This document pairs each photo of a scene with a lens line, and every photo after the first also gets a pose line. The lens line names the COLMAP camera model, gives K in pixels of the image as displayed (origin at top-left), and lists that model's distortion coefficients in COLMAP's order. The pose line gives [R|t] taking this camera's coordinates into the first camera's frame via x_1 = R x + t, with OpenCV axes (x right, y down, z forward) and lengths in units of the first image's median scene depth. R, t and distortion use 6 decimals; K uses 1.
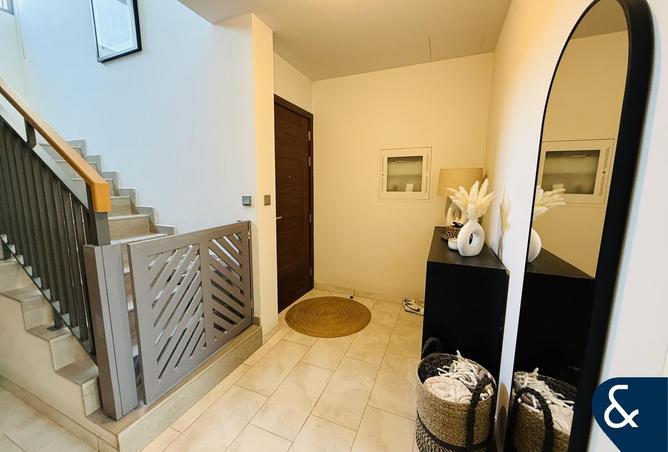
lens RADIAL K [[264.6, 0, 333.0], [0, 264.6, 225.2], [0, 0, 1]] dist [-0.001517, -0.000008]
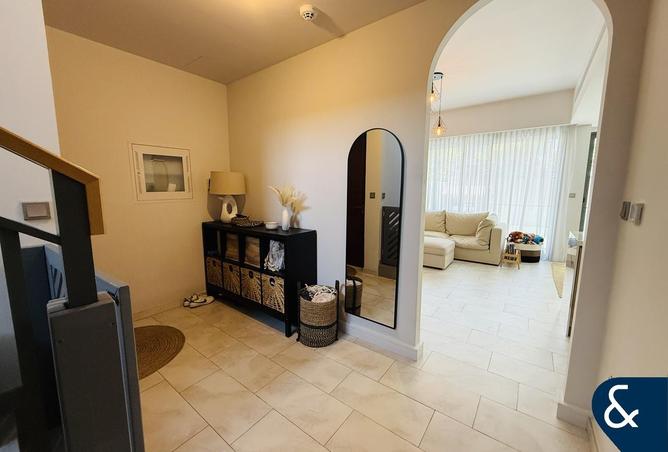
lens RADIAL K [[264.6, 0, 333.5], [0, 264.6, 223.3], [0, 0, 1]] dist [-0.001517, -0.000008]
pose [[0.251737, -0.135113, 0.958318, -0.542360], [0.142410, 0.984599, 0.101410, -0.025251], [-0.957260, 0.110946, 0.267102, 0.178301]]
